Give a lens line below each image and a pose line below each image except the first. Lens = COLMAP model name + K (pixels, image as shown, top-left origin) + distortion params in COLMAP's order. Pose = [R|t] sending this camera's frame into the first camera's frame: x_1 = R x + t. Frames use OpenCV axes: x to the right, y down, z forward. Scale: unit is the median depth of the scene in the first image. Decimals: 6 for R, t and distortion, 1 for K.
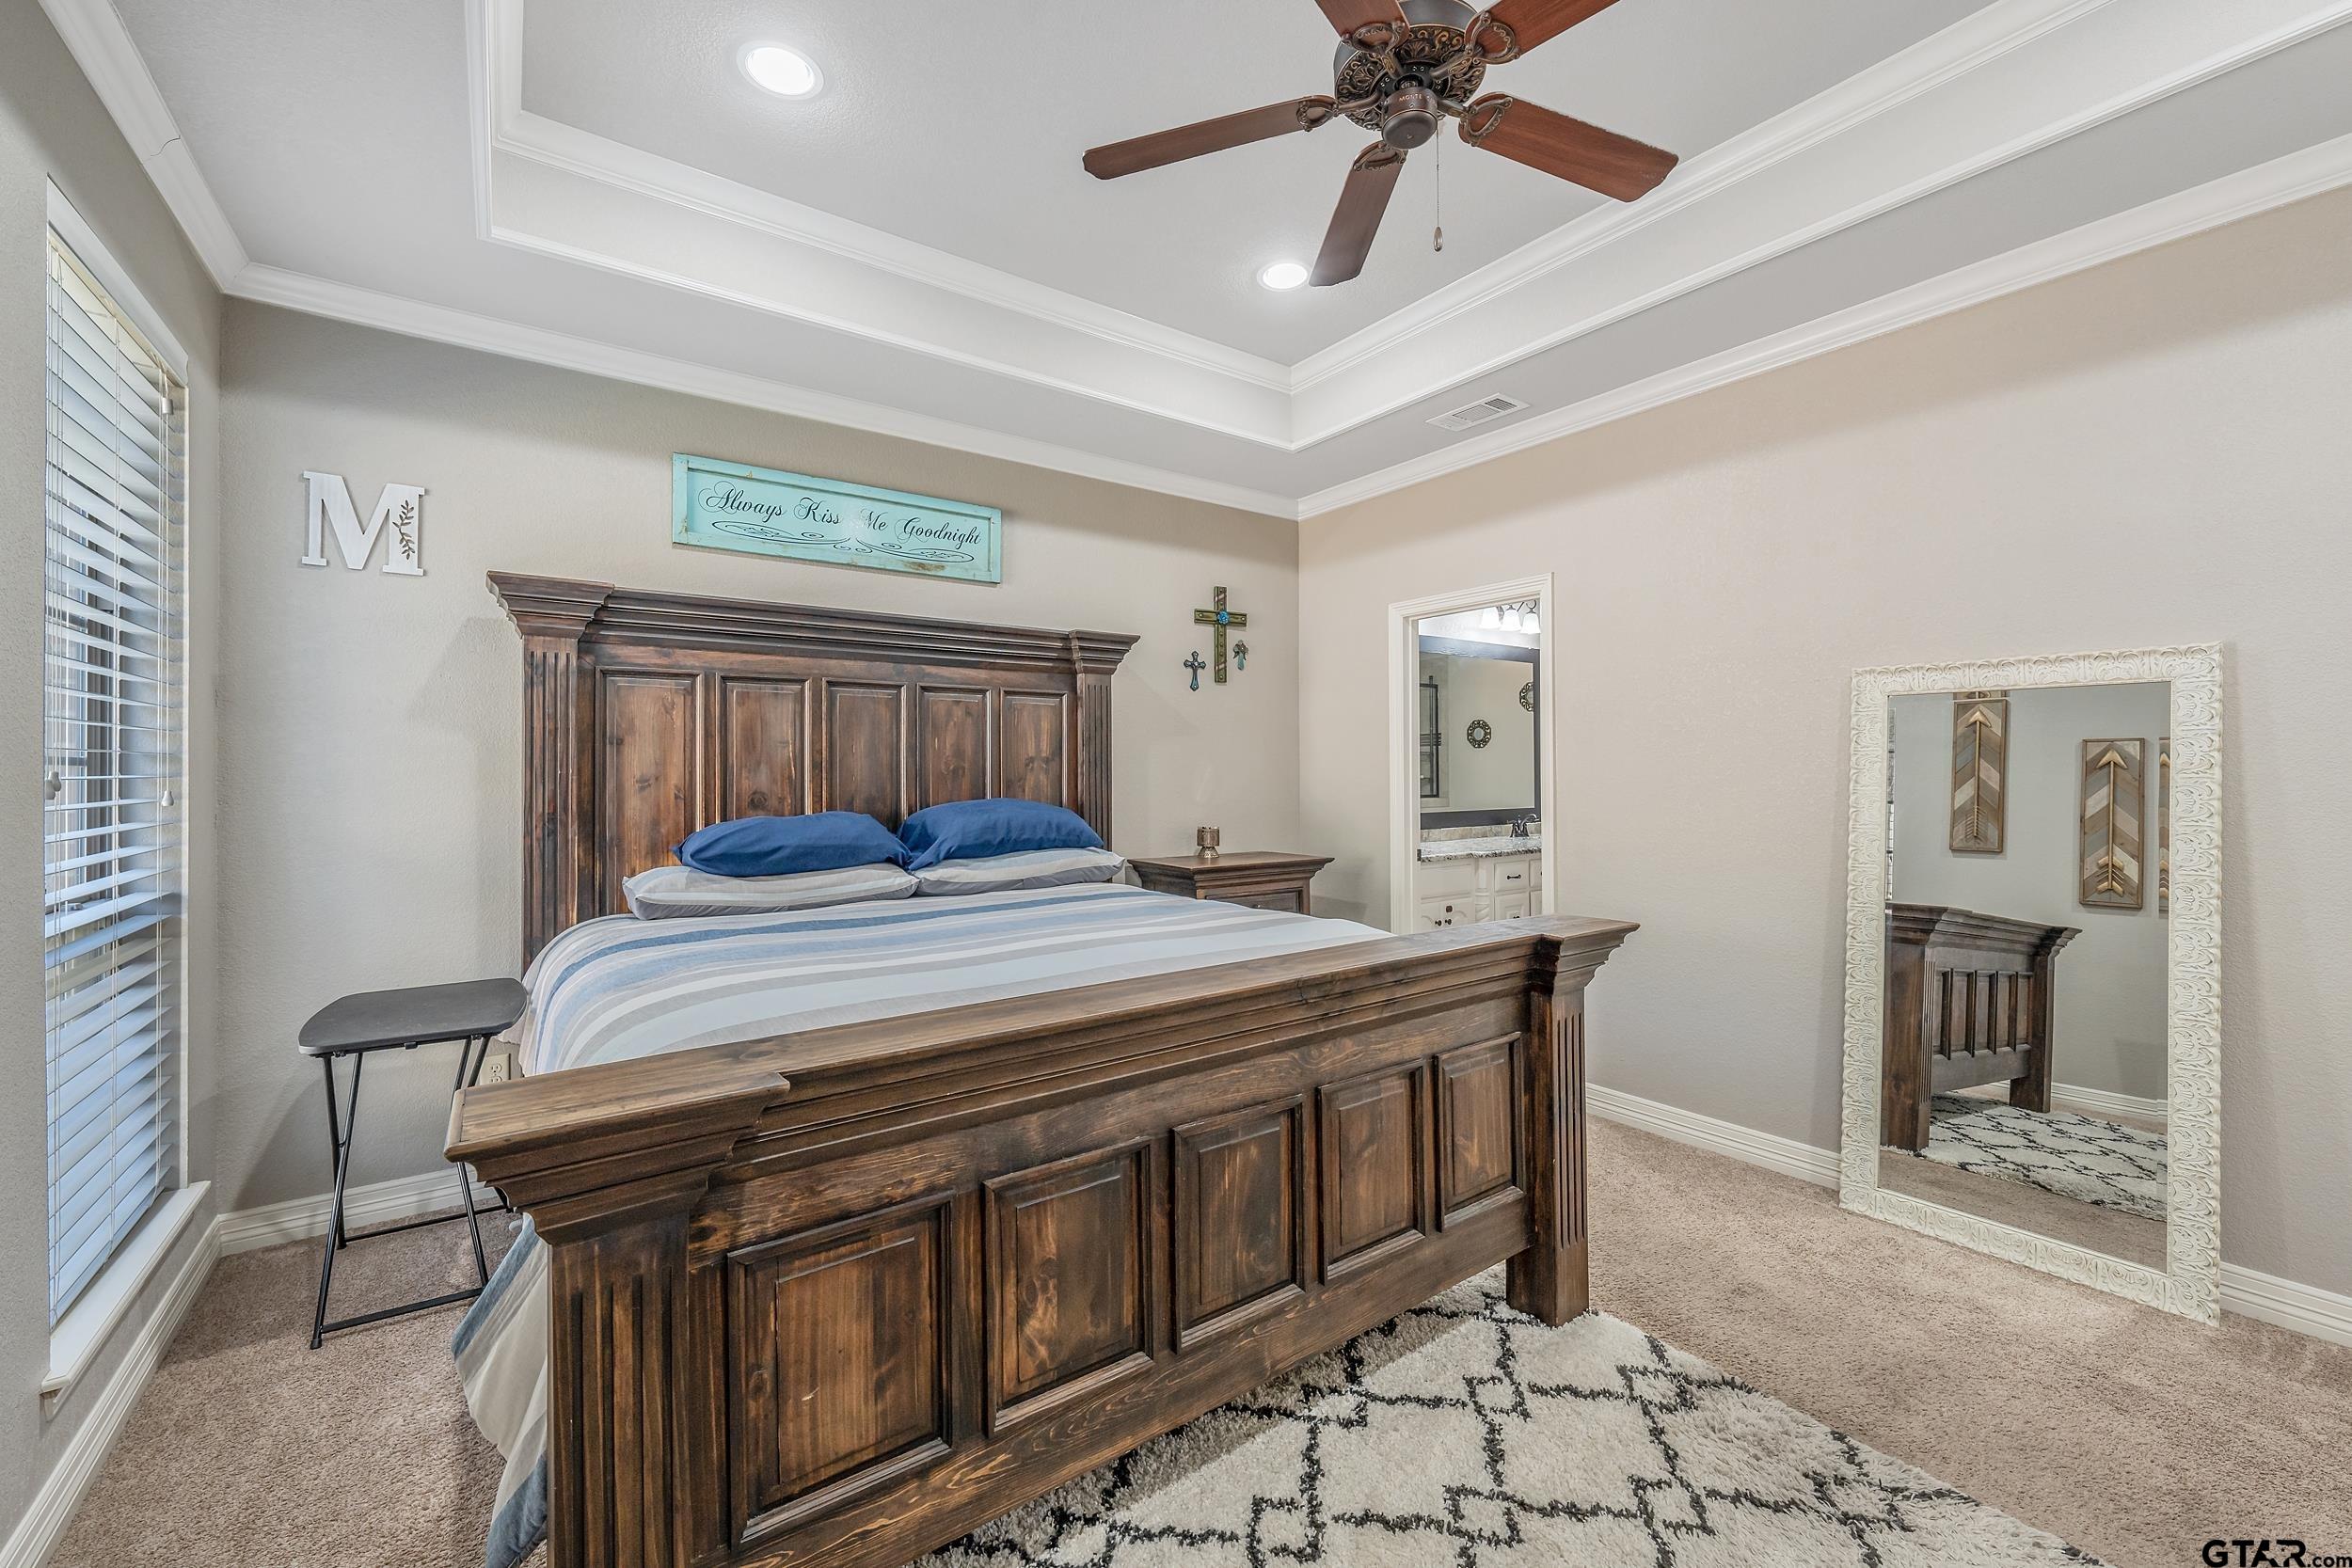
lens RADIAL K [[937.0, 0, 1190.1], [0, 937.0, 771.1], [0, 0, 1]] dist [0.003254, 0.000181]
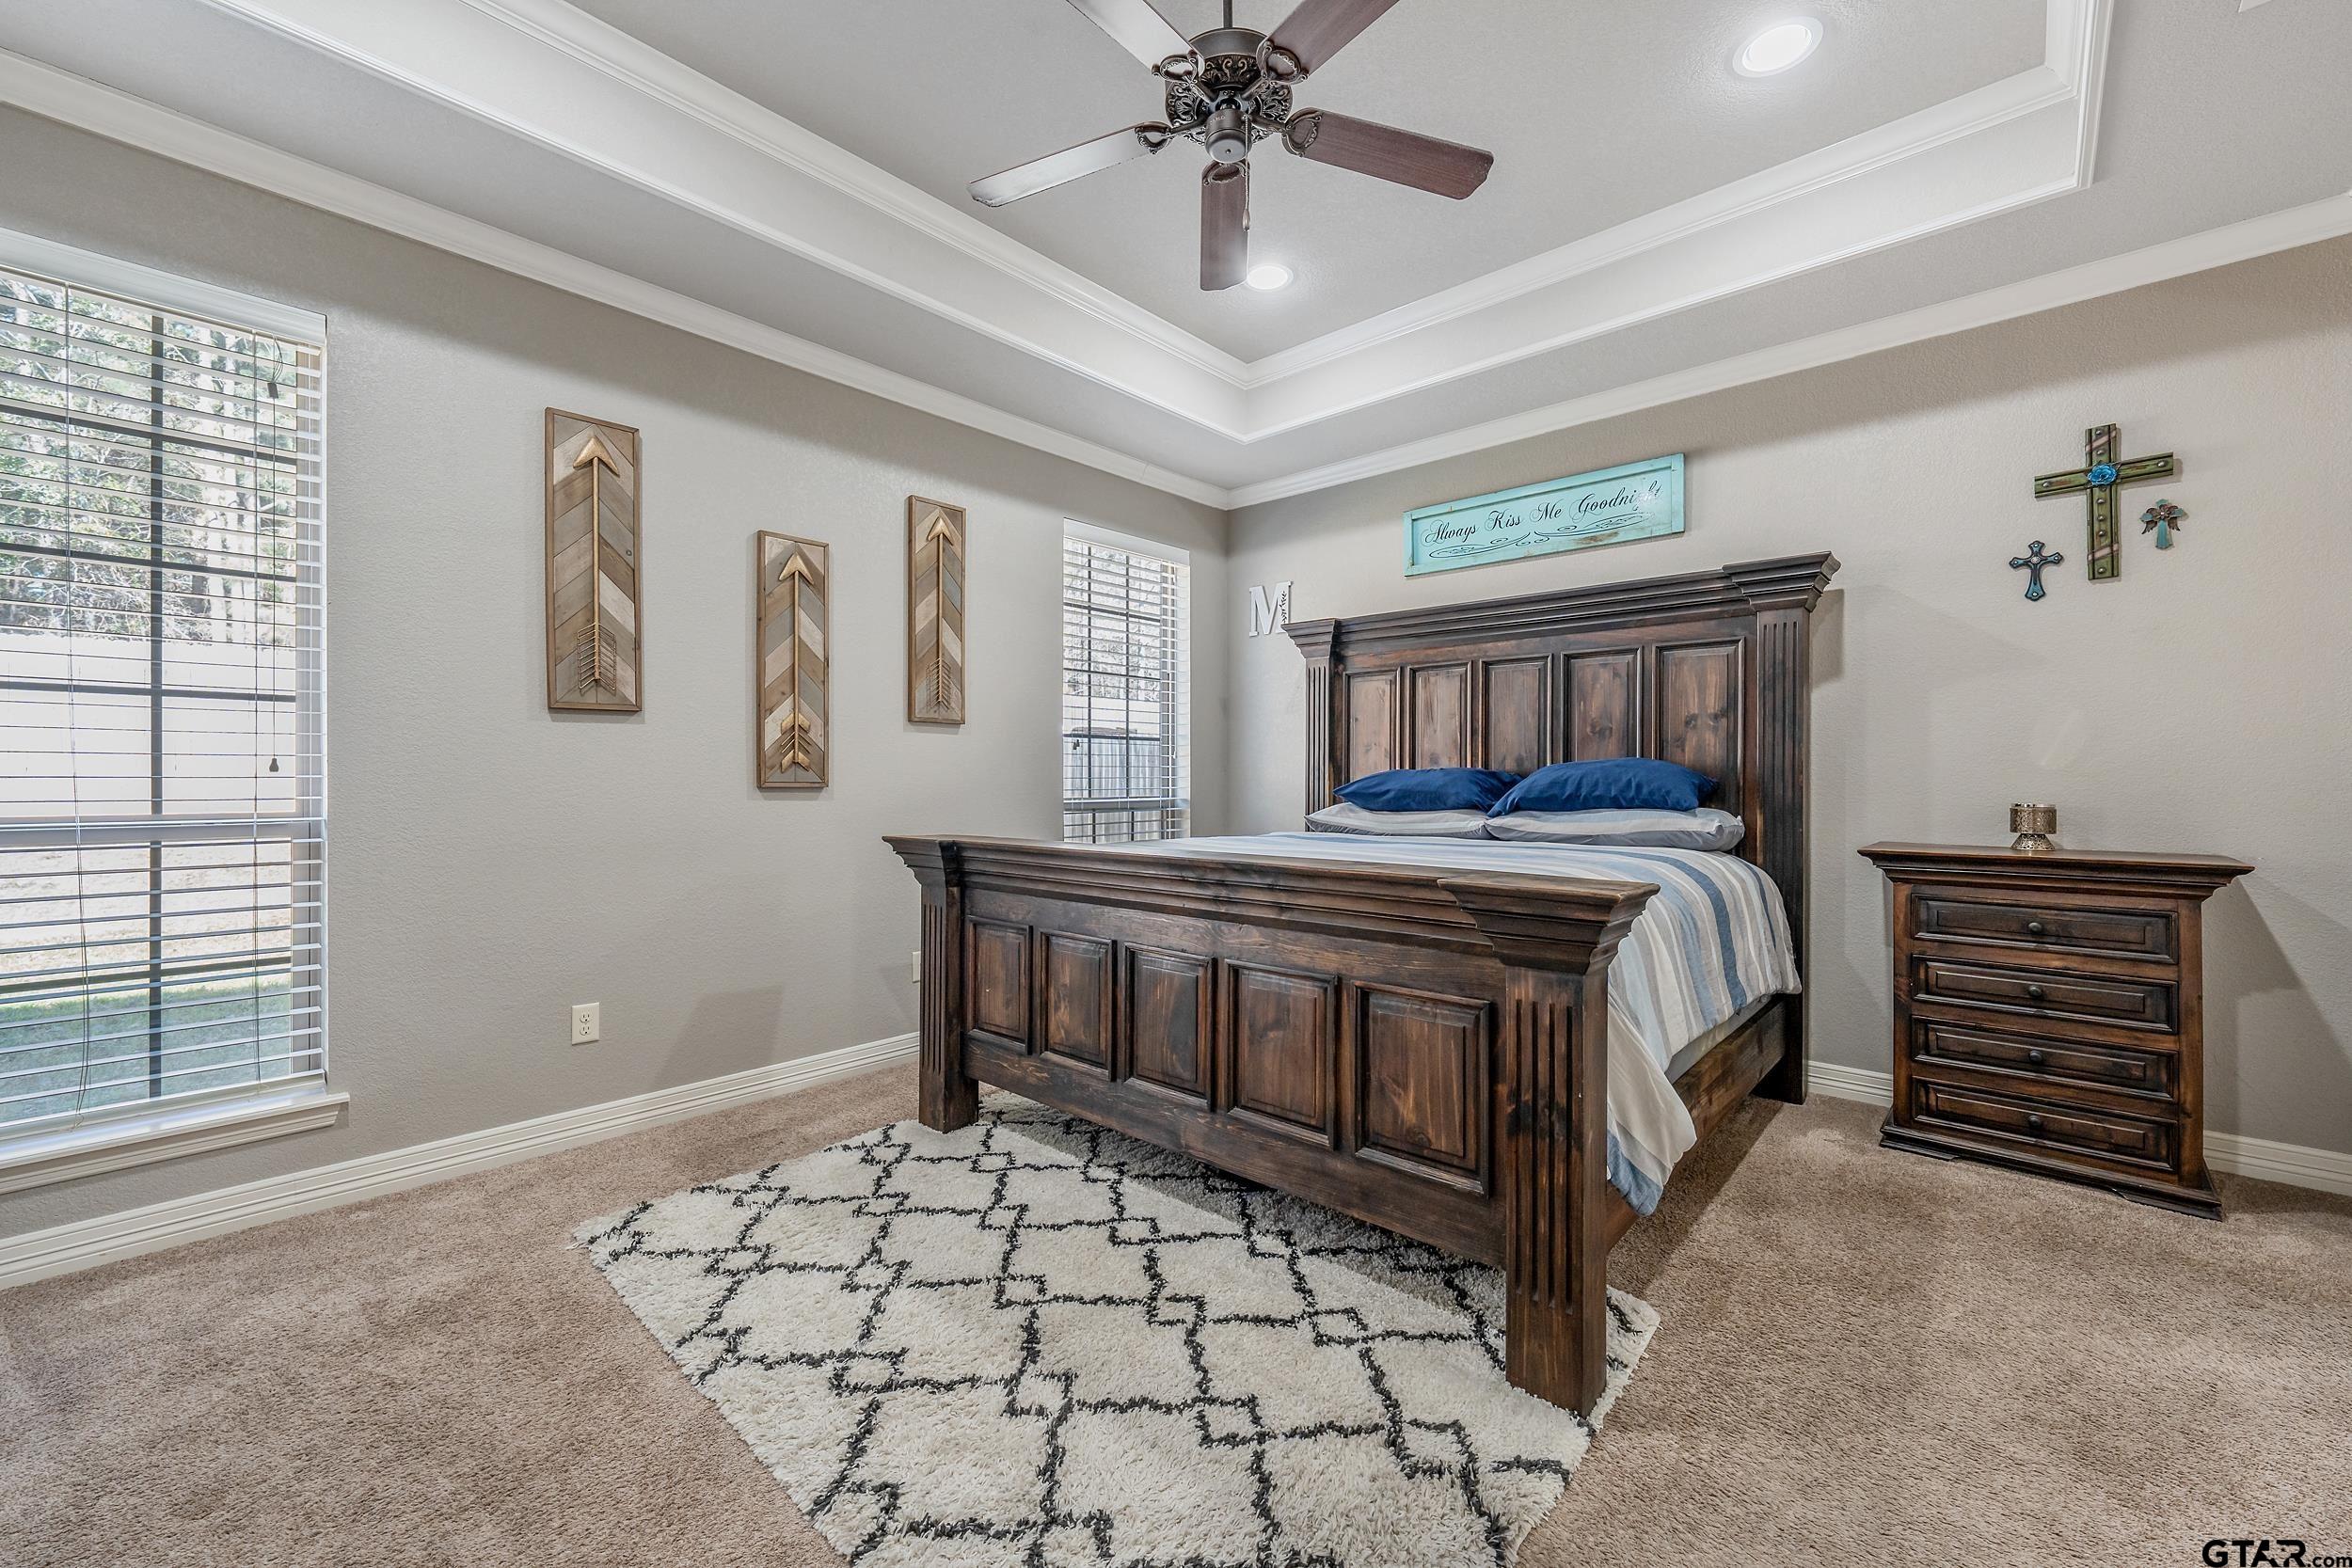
lens RADIAL K [[937.0, 0, 1190.6], [0, 937.0, 785.3], [0, 0, 1]] dist [0.003254, 0.000181]
pose [[0.210820, 0.010641, -0.977467, 0.728726], [-0.000287, 0.999941, 0.010823, 0.052046], [0.977525, -0.002002, 0.210811, 0.376298]]
